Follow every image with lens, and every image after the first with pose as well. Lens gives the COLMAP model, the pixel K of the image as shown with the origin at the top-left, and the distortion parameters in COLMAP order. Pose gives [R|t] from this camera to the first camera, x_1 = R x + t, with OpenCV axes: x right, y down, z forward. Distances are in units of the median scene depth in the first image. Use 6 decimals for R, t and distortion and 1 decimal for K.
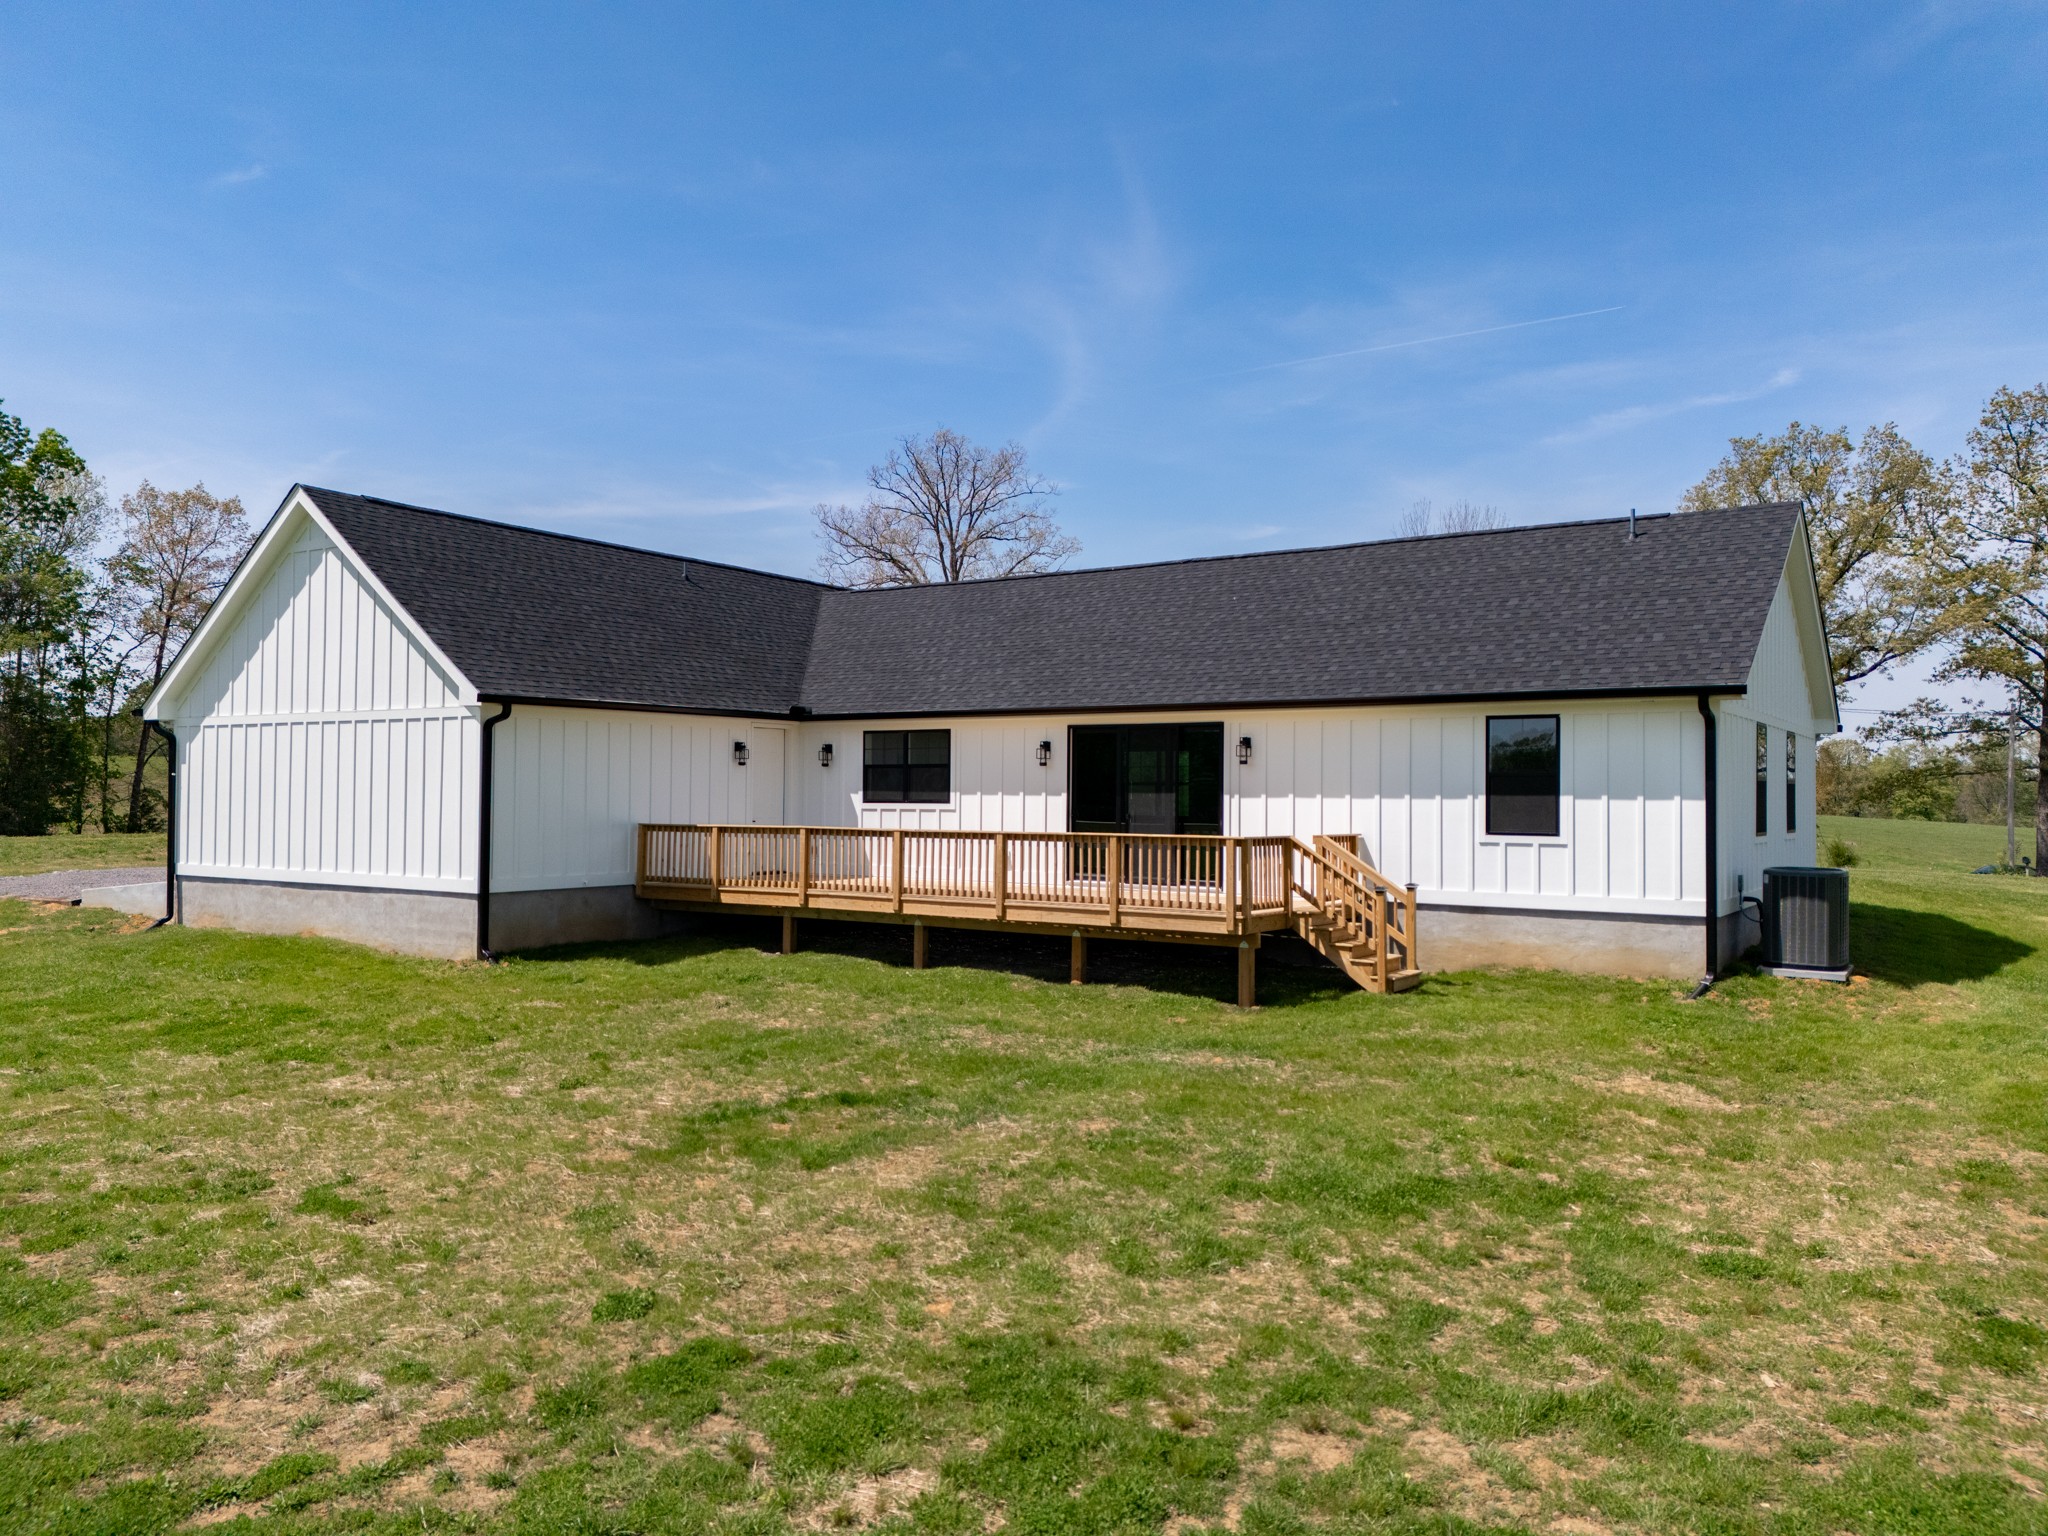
lens RADIAL K [[1495.1, 0, 1029.9], [0, 1495.1, 779.7], [0, 0, 1]] dist [0.051604, -0.057637]
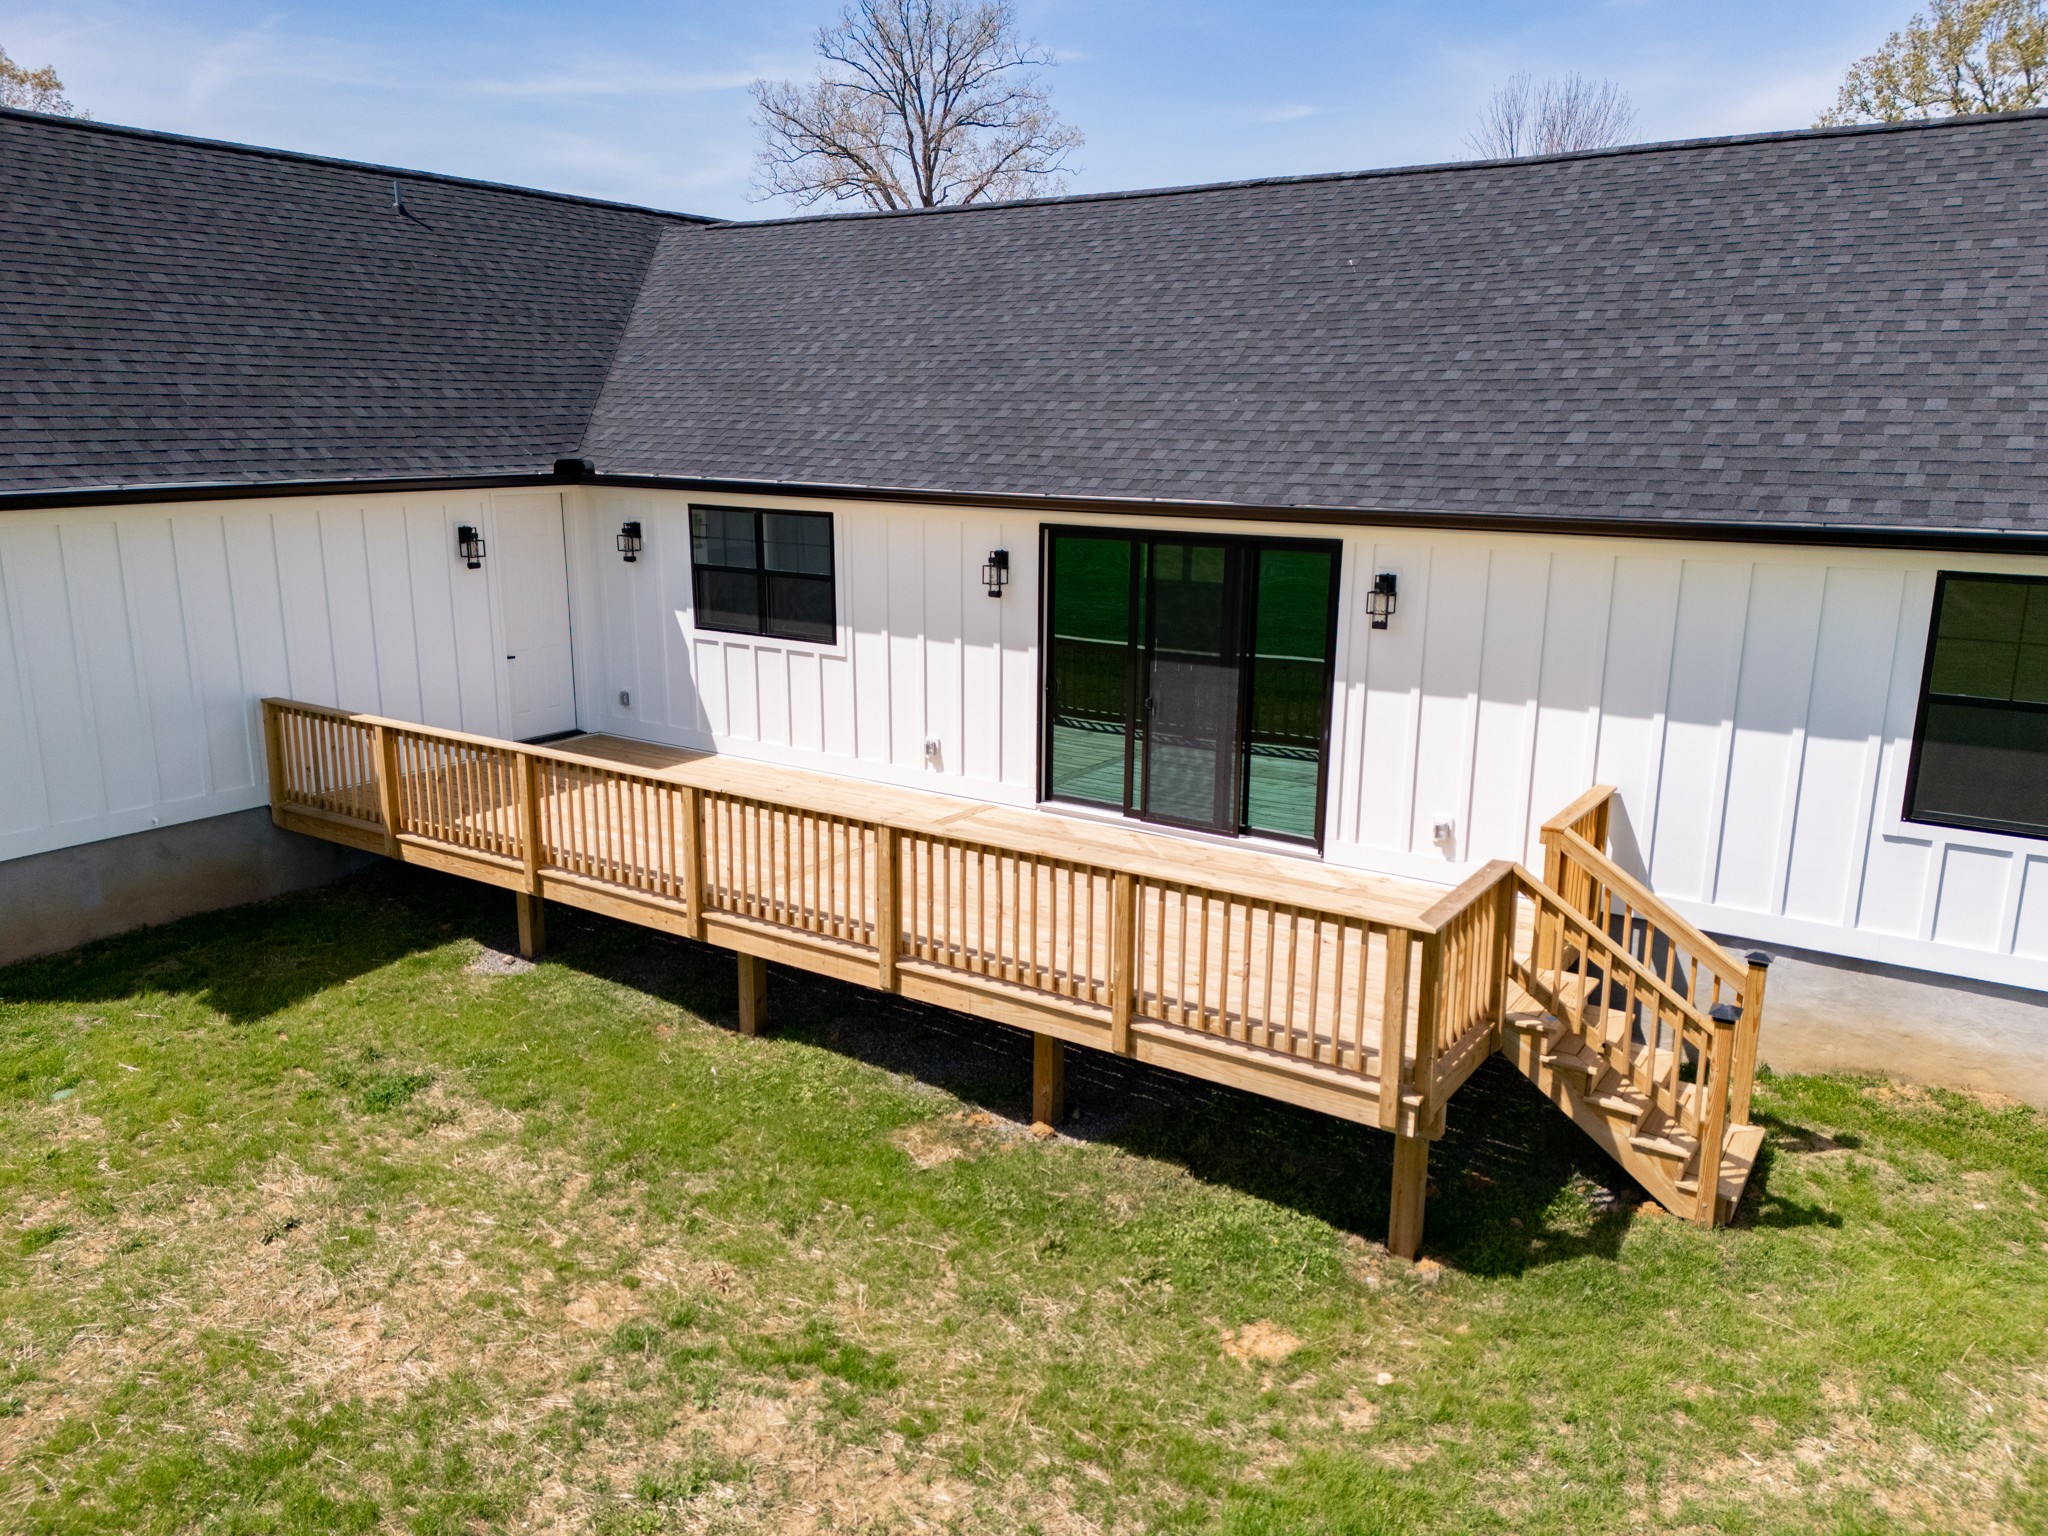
lens RADIAL K [[1495.1, 0, 1029.9], [0, 1495.1, 779.7], [0, 0, 1]] dist [0.051604, -0.057637]
pose [[0.999999, 0.001550, -0.000646, 0.023086], [-0.001339, 0.968342, 0.249622, -0.084159], [0.001012, -0.249621, 0.968343, 0.471744]]
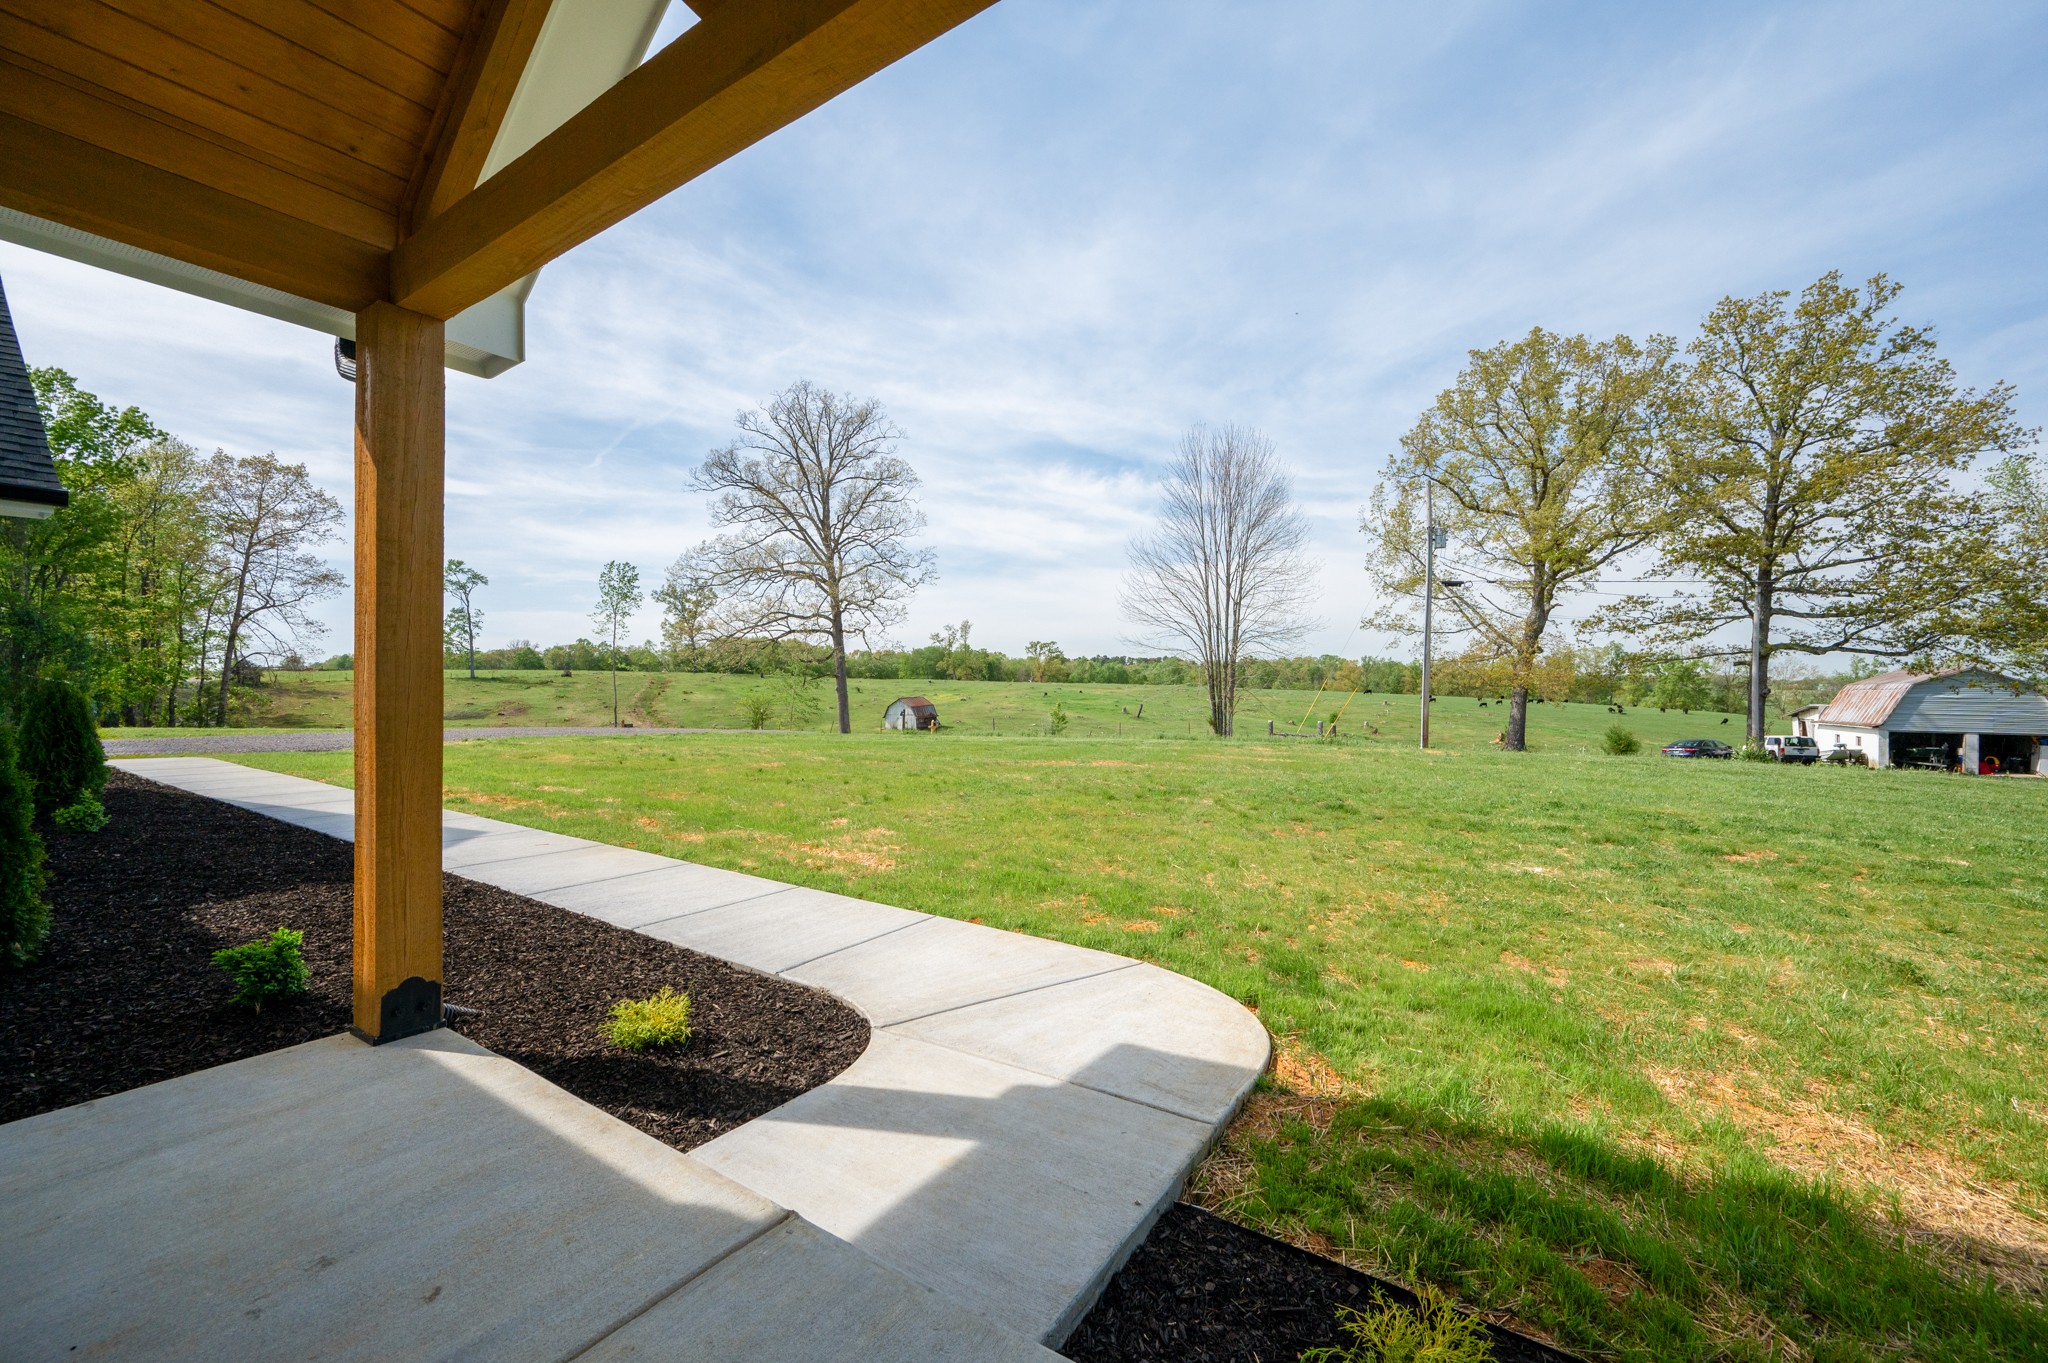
lens RADIAL K [[818.3, 0, 1030.7], [0, 818.3, 692.3], [0, 0, 1]] dist [-0.006158, 0.000044]
pose [[0.999968, -0.007489, -0.002738, 0.442321], [0.007525, 0.999883, 0.013330, 0.026821], [0.002637, -0.013350, 0.999907, 1.224059]]
